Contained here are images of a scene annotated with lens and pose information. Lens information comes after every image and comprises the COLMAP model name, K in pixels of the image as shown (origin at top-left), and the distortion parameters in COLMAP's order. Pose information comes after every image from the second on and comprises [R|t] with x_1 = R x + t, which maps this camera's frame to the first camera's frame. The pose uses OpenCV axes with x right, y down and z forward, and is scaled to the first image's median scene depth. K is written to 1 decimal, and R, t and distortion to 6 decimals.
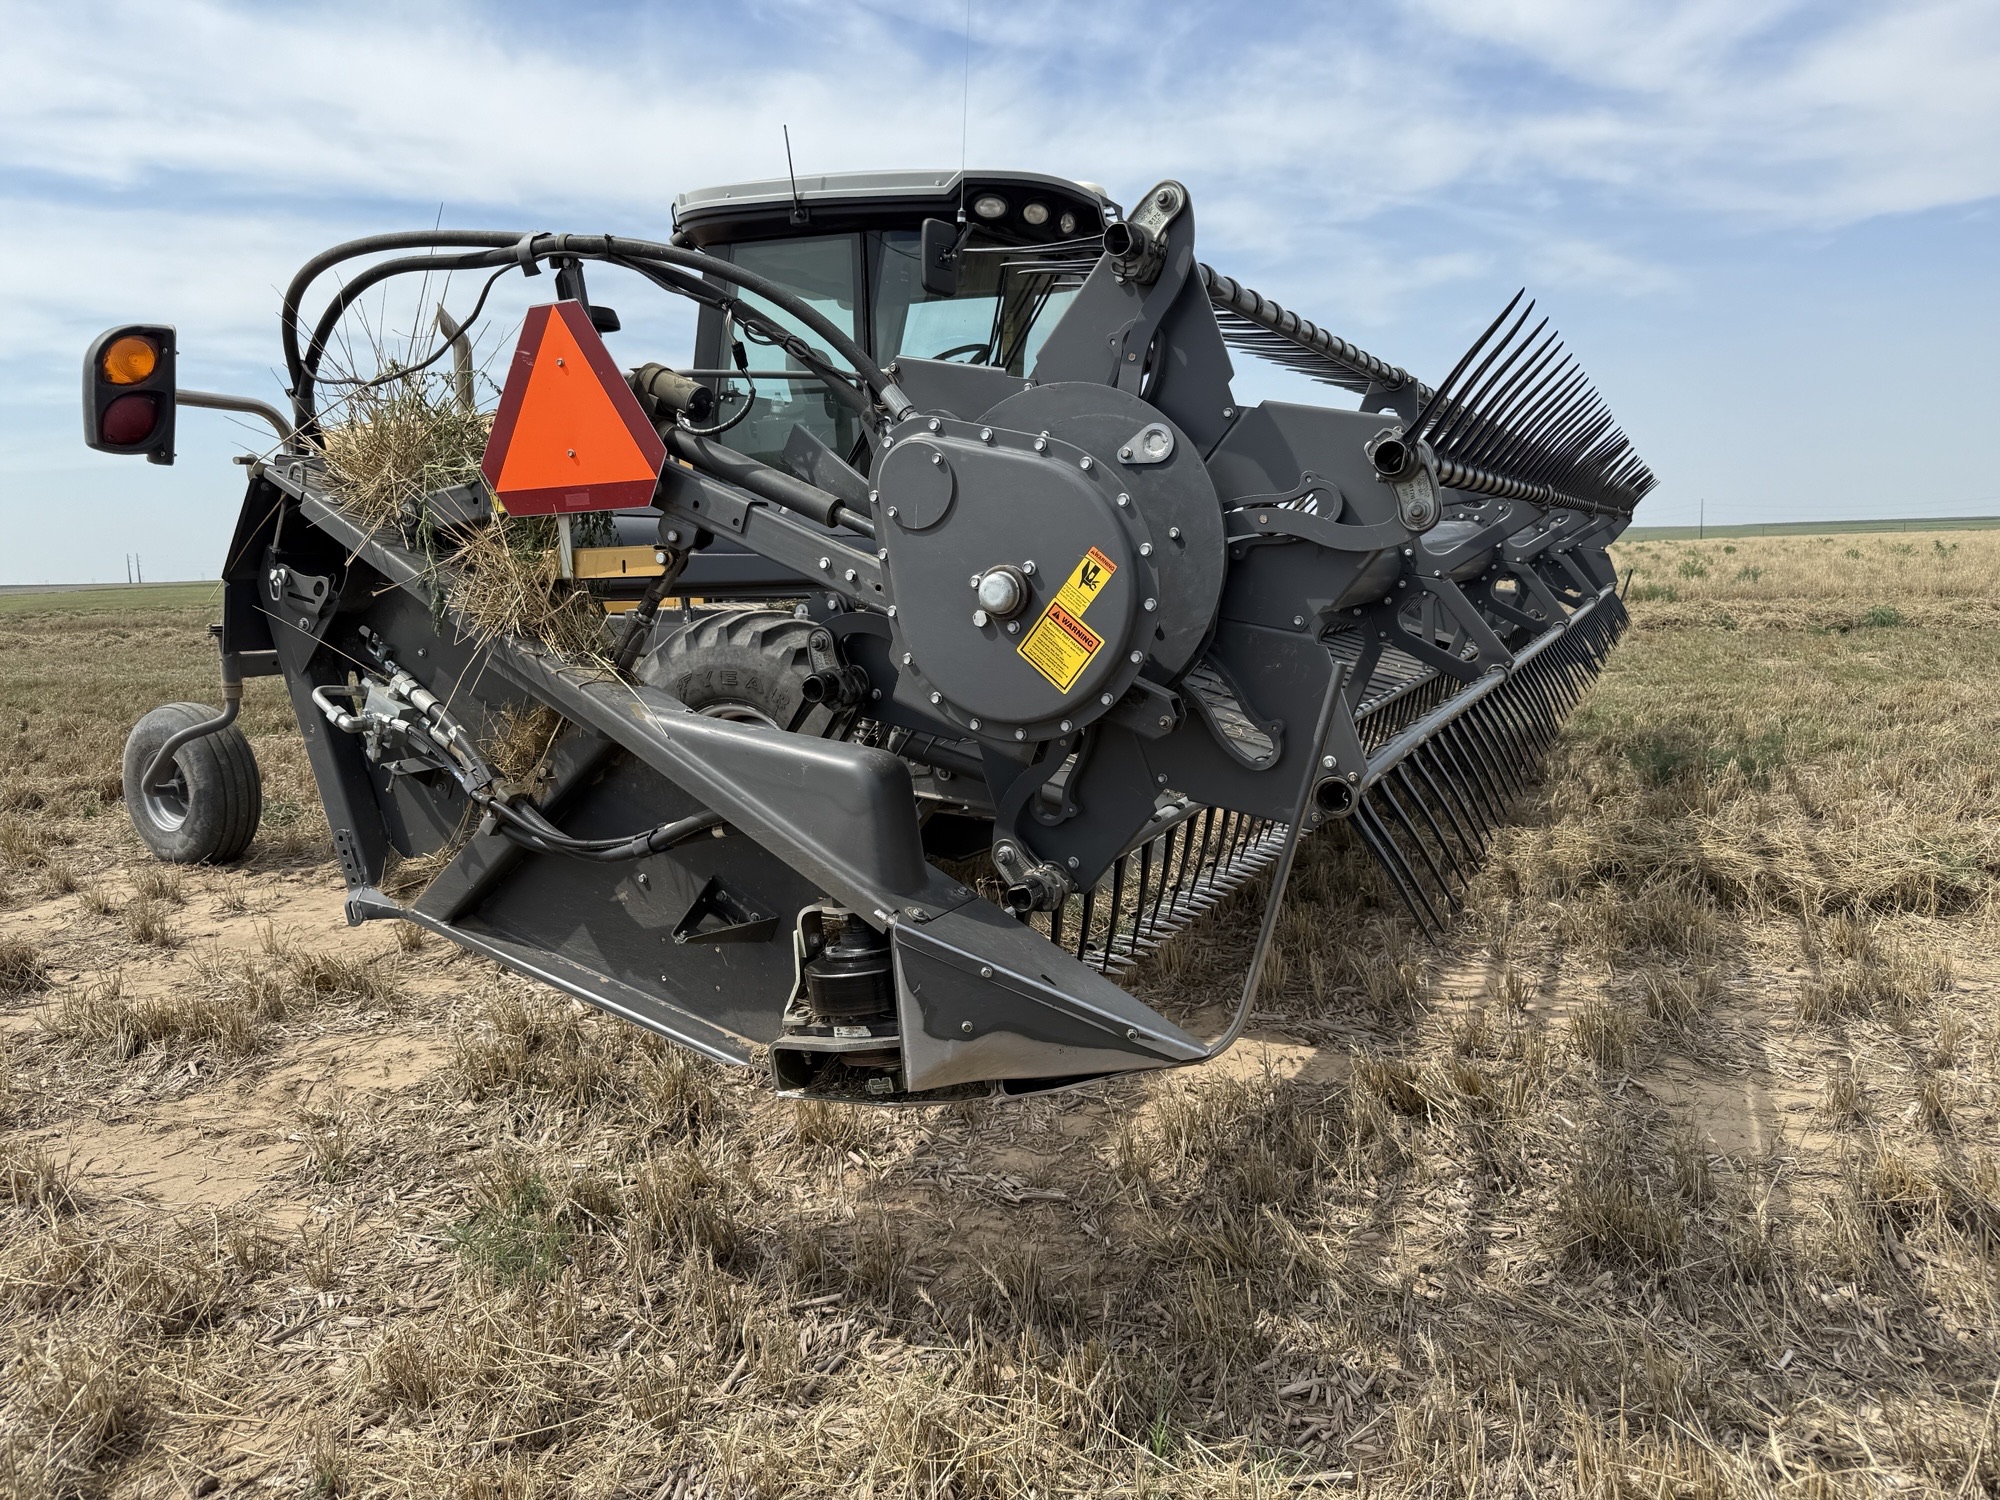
lens RADIAL K [[1480.2, 0, 1000.0], [0, 1480.2, 750.0], [0, 0, 1]] dist [0.067237, -0.076768]
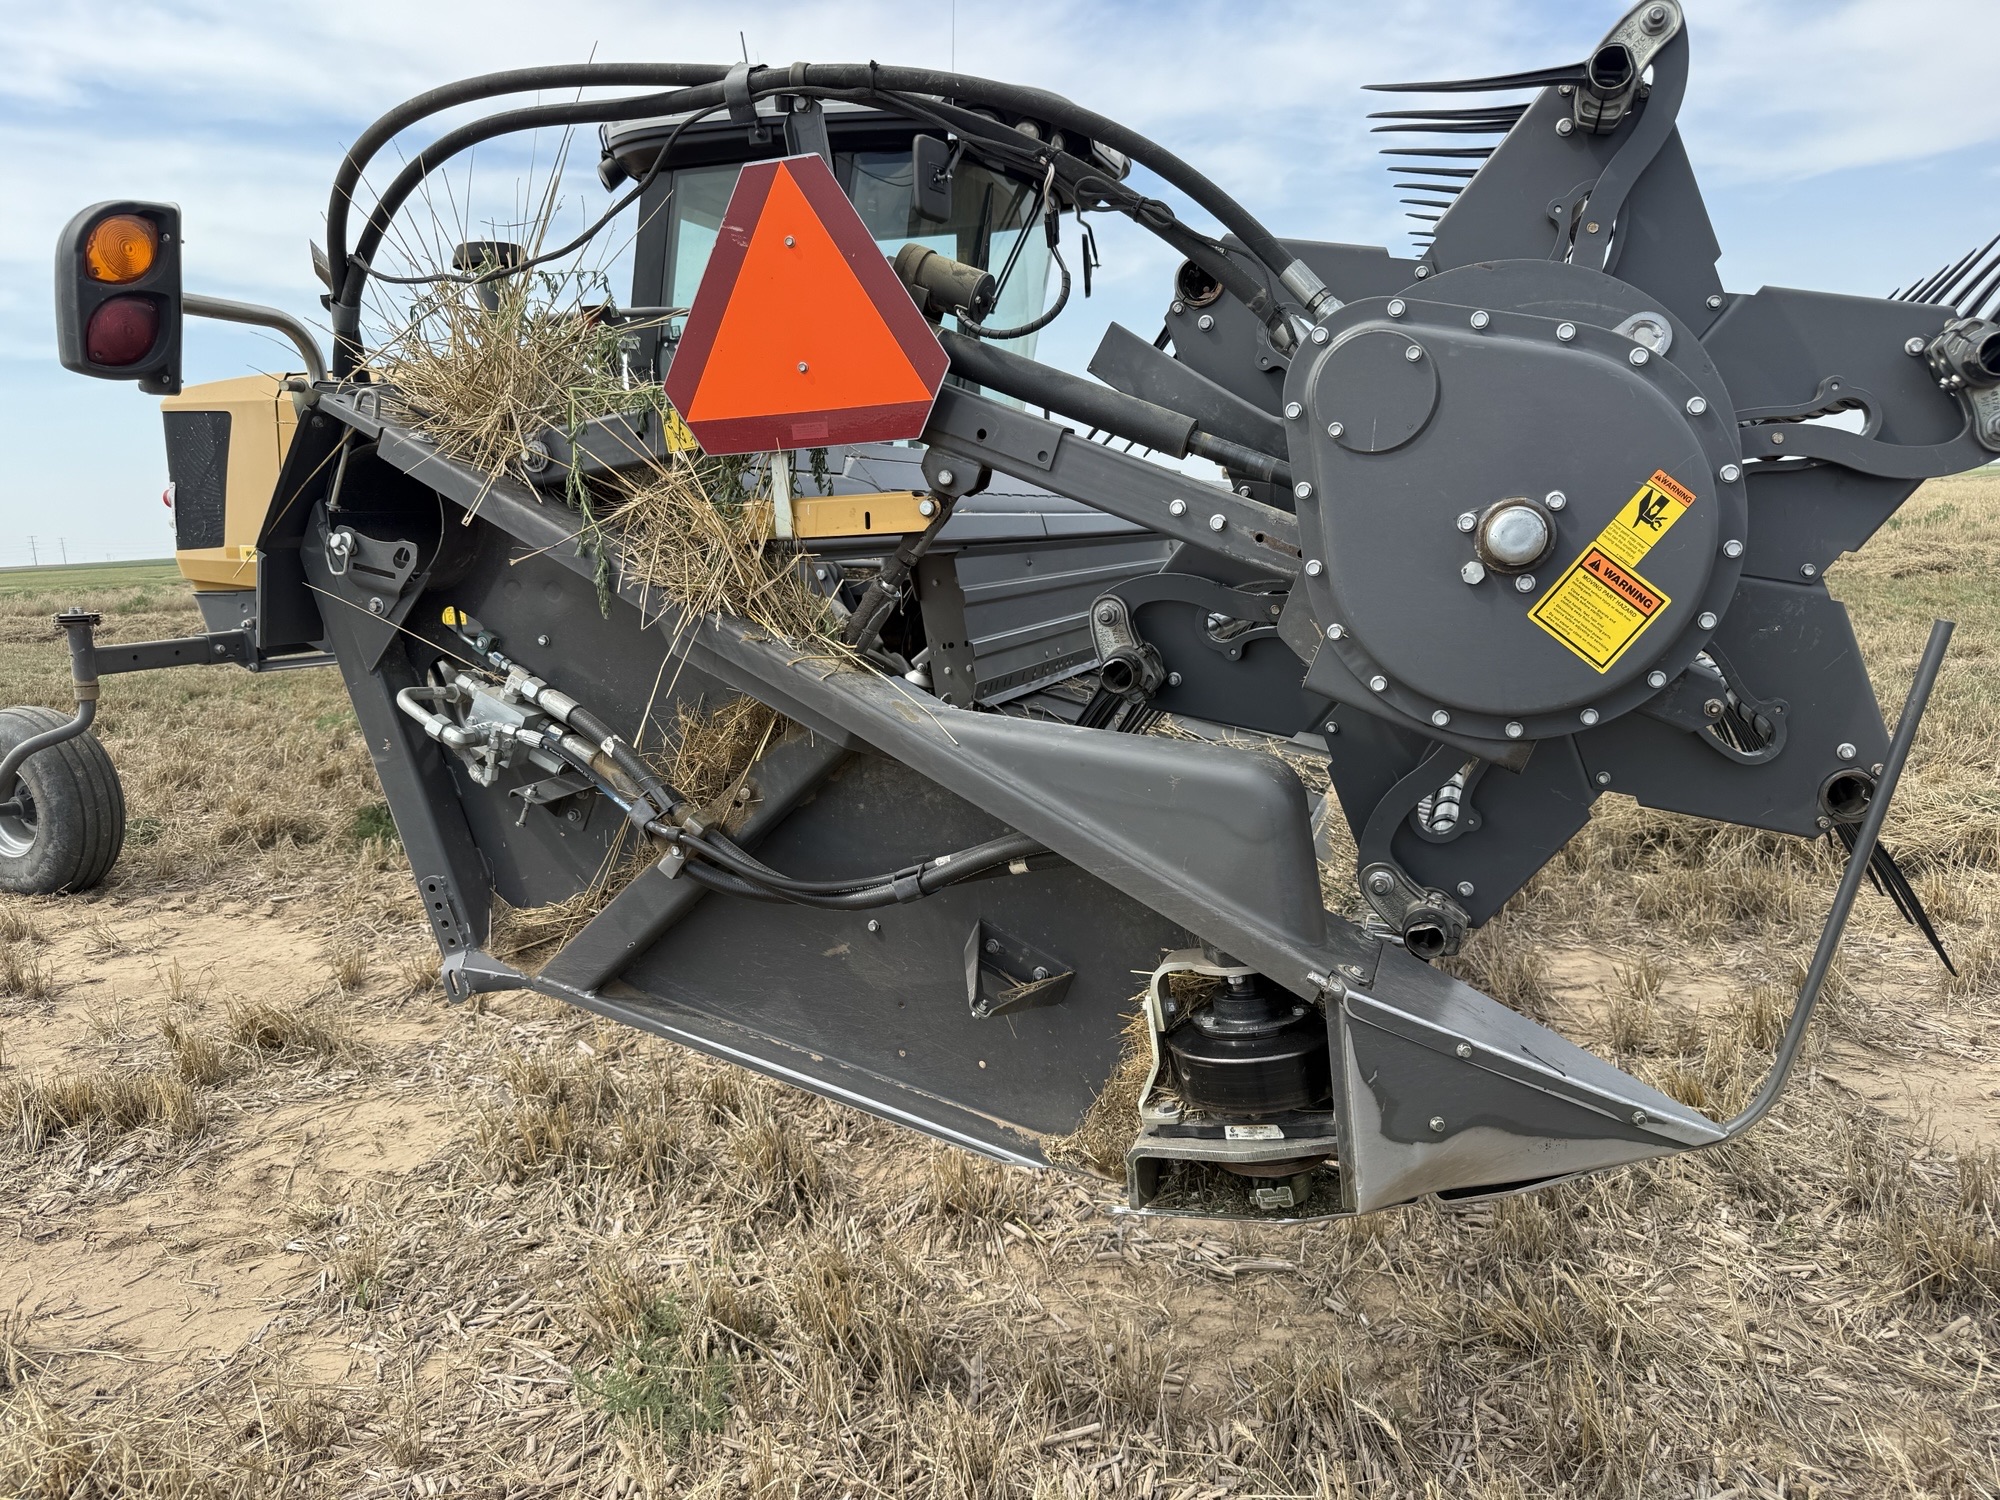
lens RADIAL K [[1454.3, 0, 965.5], [0, 1454.3, 746.9], [0, 0, 1]] dist [0.068392, -0.073306]
pose [[0.992205, -0.033813, 0.119941, -0.264904], [0.031598, 0.999294, 0.020315, -0.019351], [-0.120543, -0.016367, 0.992573, 0.232752]]
